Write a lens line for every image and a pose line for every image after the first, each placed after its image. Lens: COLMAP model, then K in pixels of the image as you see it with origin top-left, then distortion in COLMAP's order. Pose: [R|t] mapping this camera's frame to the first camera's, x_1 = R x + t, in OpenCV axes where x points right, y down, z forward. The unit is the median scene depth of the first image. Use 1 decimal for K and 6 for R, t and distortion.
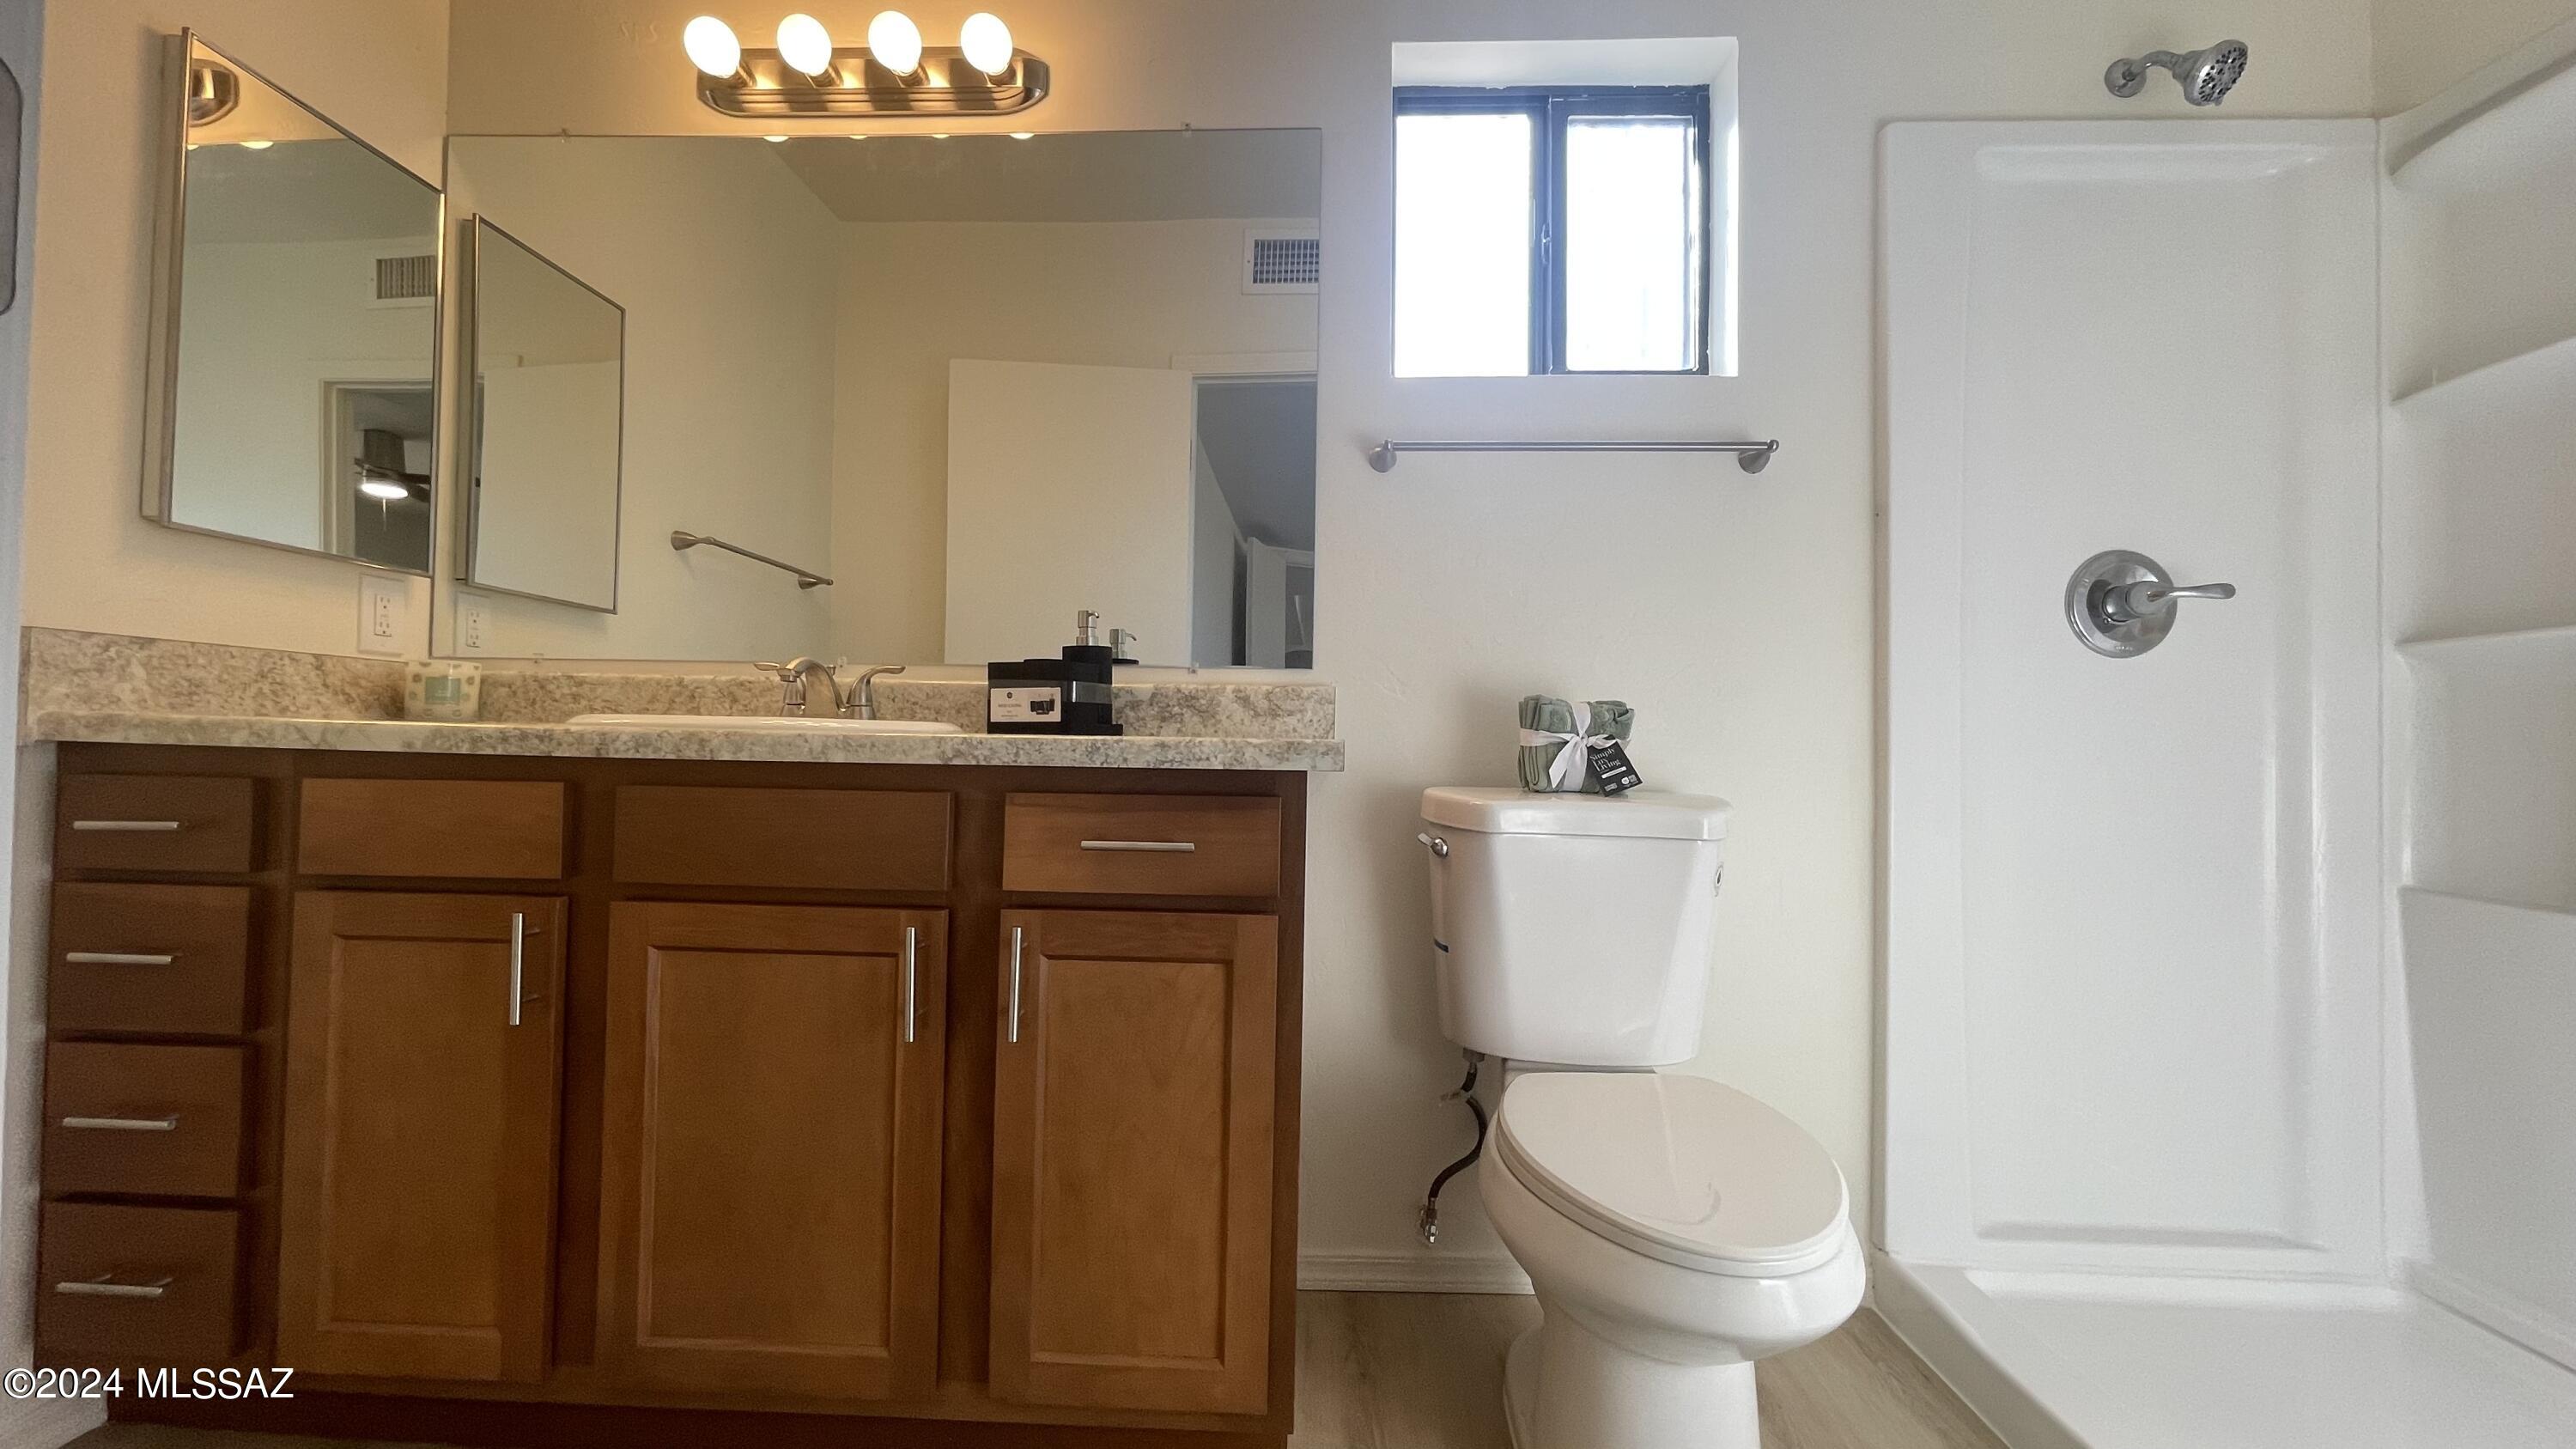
lens RADIAL K [[1047.5, 0, 1270.9], [0, 1047.5, 723.9], [0, 0, 1]] dist [0.000173, 0.000219]
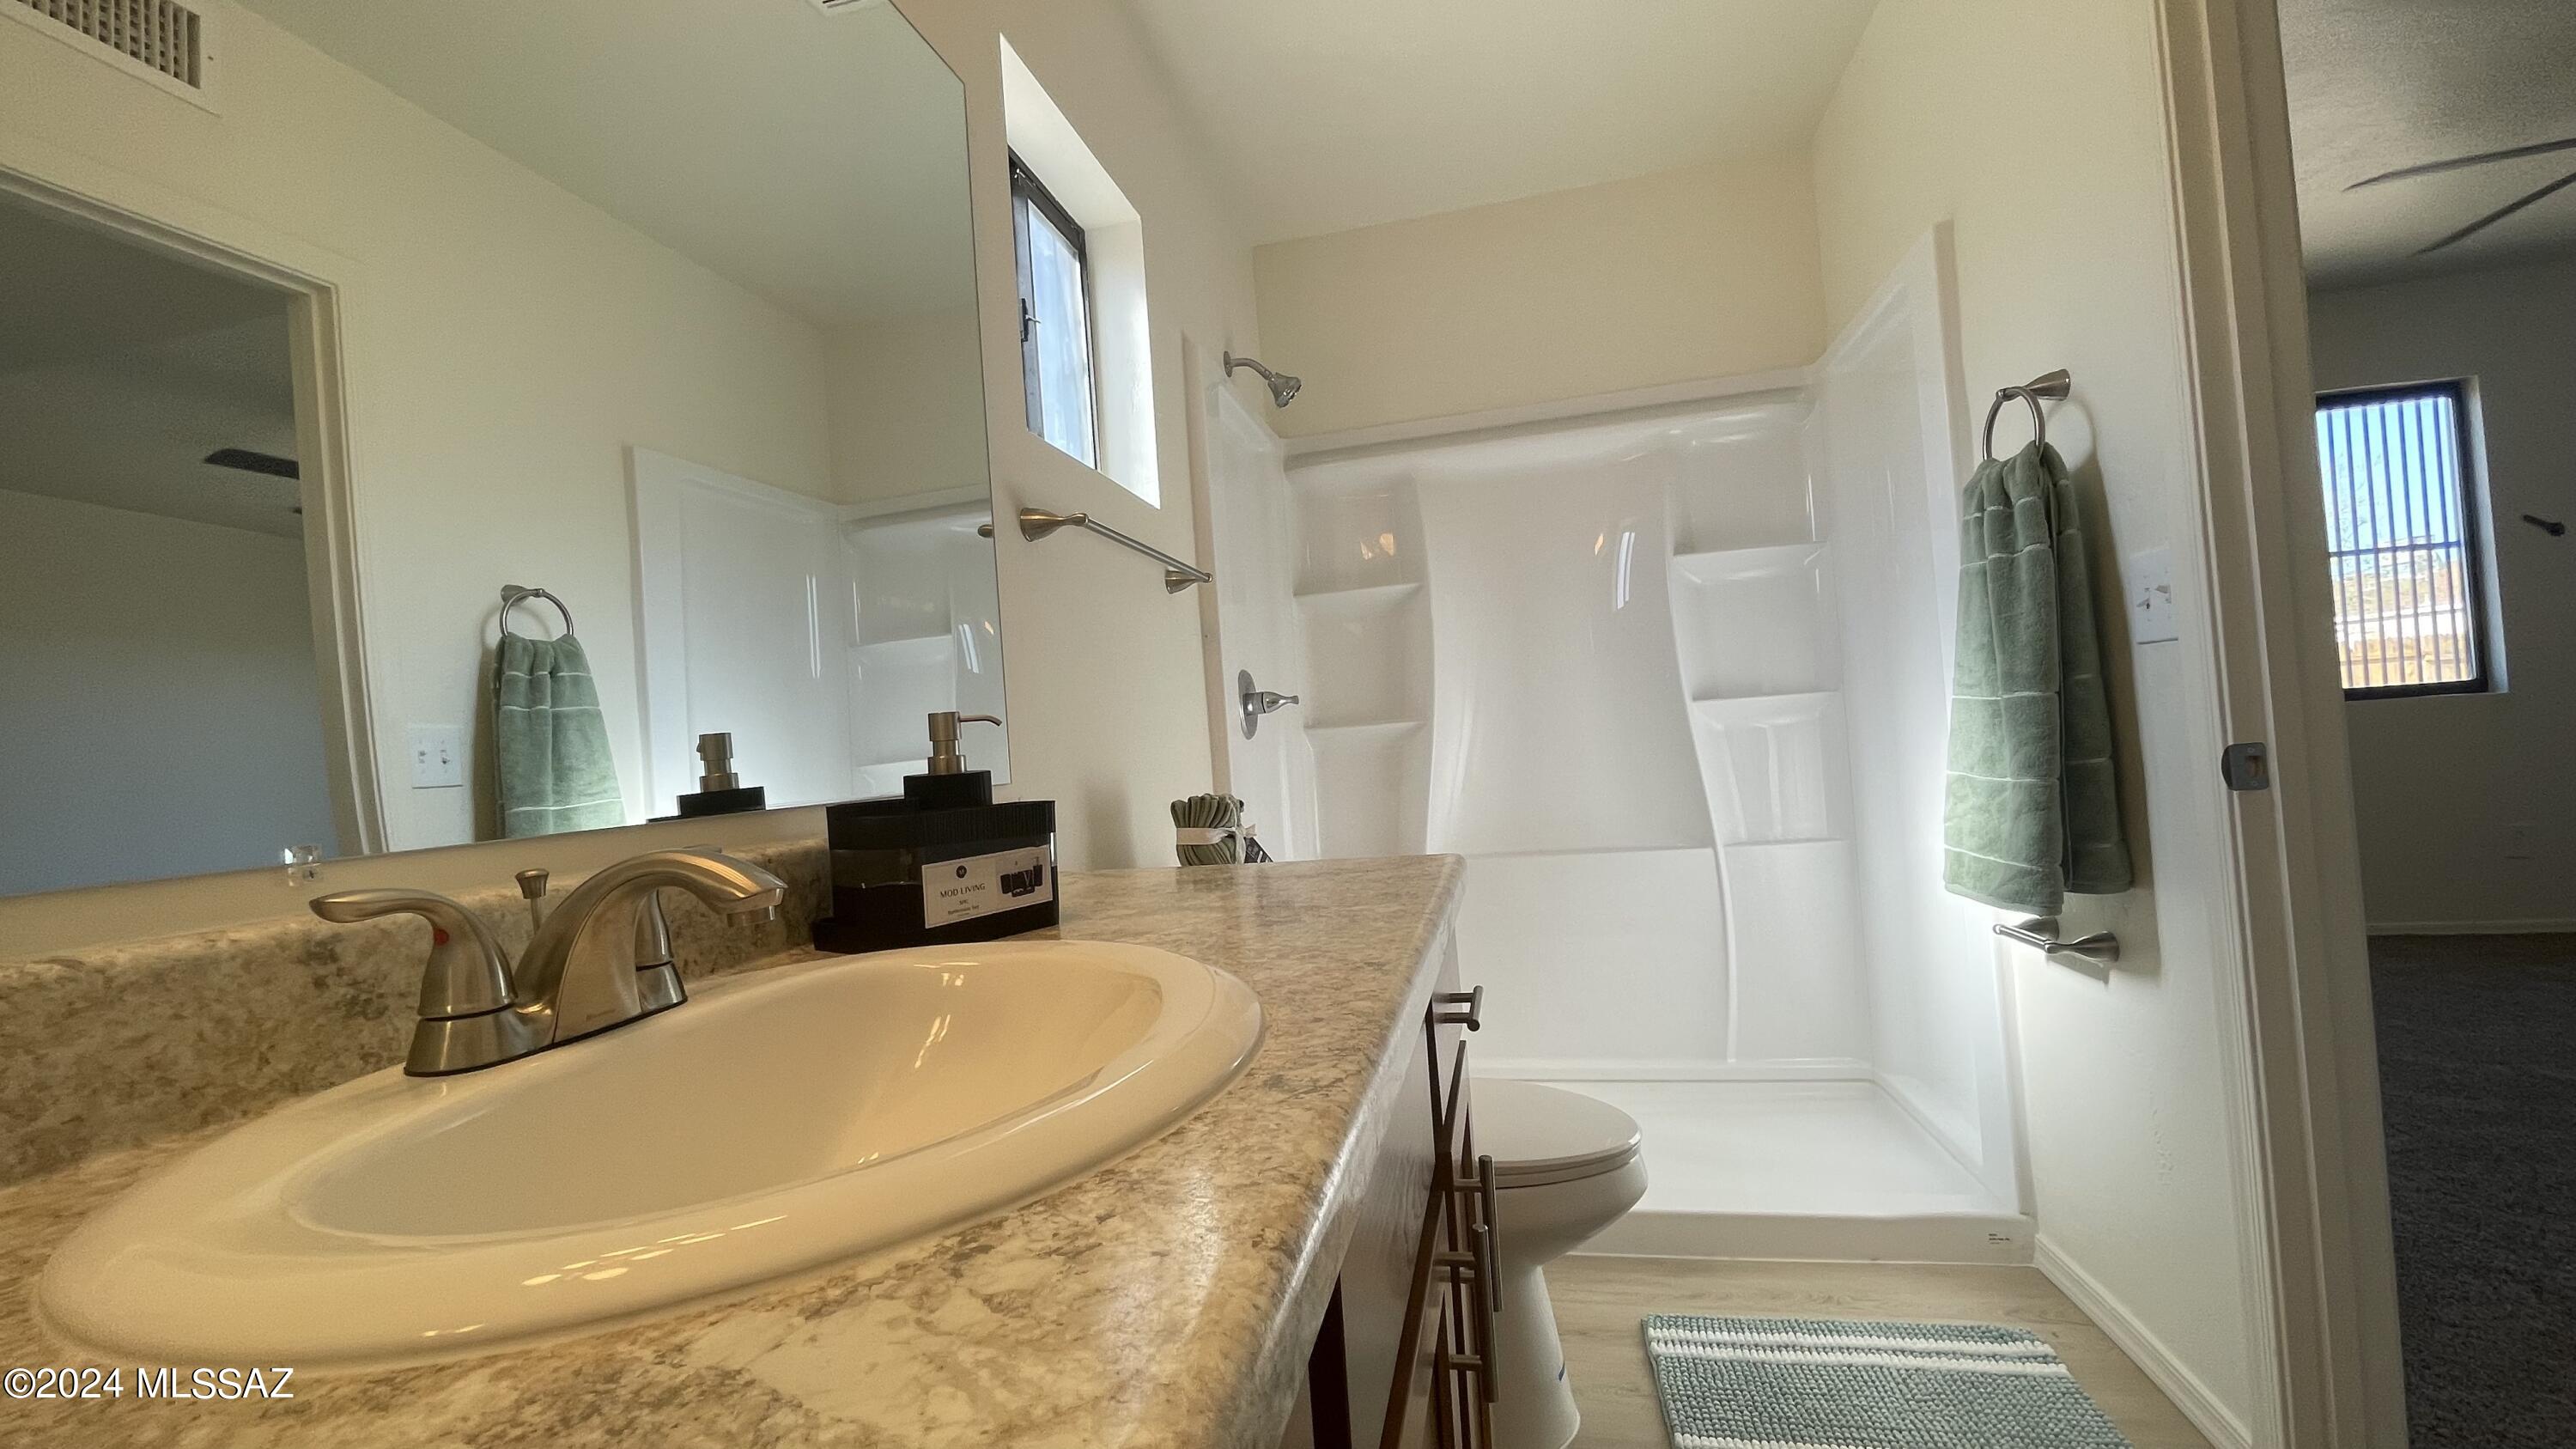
lens RADIAL K [[1047.5, 0, 1270.9], [0, 1047.5, 723.9], [0, 0, 1]] dist [0.000173, 0.000219]
pose [[0.189468, -0.014392, 0.981781, -0.737830], [0.052661, 0.998602, 0.004475, -0.096255], [-0.980474, 0.050854, 0.189961, 0.712023]]
